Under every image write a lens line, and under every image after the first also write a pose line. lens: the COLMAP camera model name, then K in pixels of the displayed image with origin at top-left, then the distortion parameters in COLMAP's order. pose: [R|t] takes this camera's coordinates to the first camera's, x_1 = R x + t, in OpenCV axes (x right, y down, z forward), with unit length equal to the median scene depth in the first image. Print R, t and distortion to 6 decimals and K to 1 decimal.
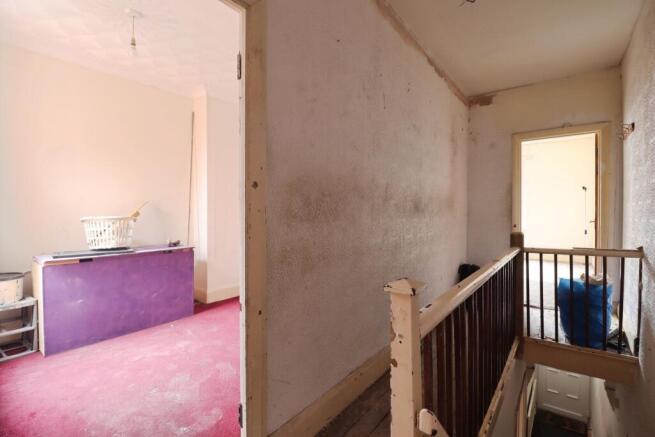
lens RADIAL K [[310.5, 0, 318.1], [0, 310.5, 210.4], [0, 0, 1]] dist [-0.003646, -0.000911]
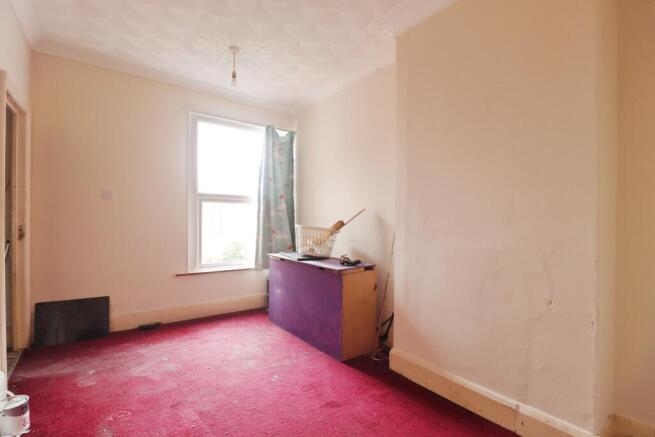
lens RADIAL K [[307.1, 0, 316.5], [0, 307.1, 216.8], [0, 0, 1]] dist [0.000541, -0.000693]
pose [[-0.268175, -0.001339, -0.963369, 0.375409], [-0.003965, 0.999992, -0.000286, -0.009568], [0.963362, 0.003743, -0.268178, 1.358003]]
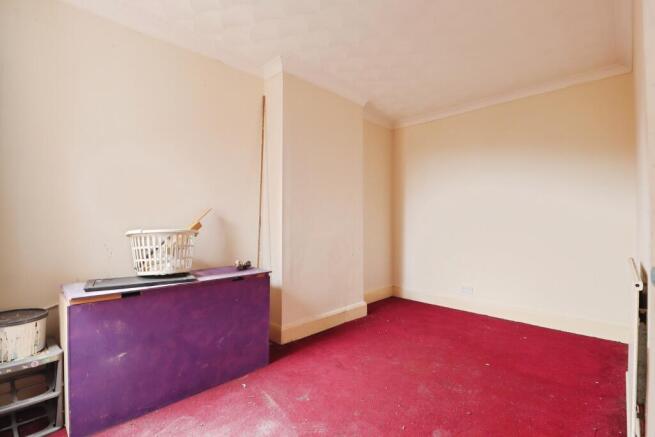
lens RADIAL K [[307.1, 0, 316.5], [0, 307.1, 216.8], [0, 0, 1]] dist [0.000541, -0.000693]
pose [[0.991725, 0.003904, -0.128320, -0.239258], [-0.005737, 0.999887, -0.013915, -0.001373], [0.128252, 0.014536, 0.991635, 0.351282]]
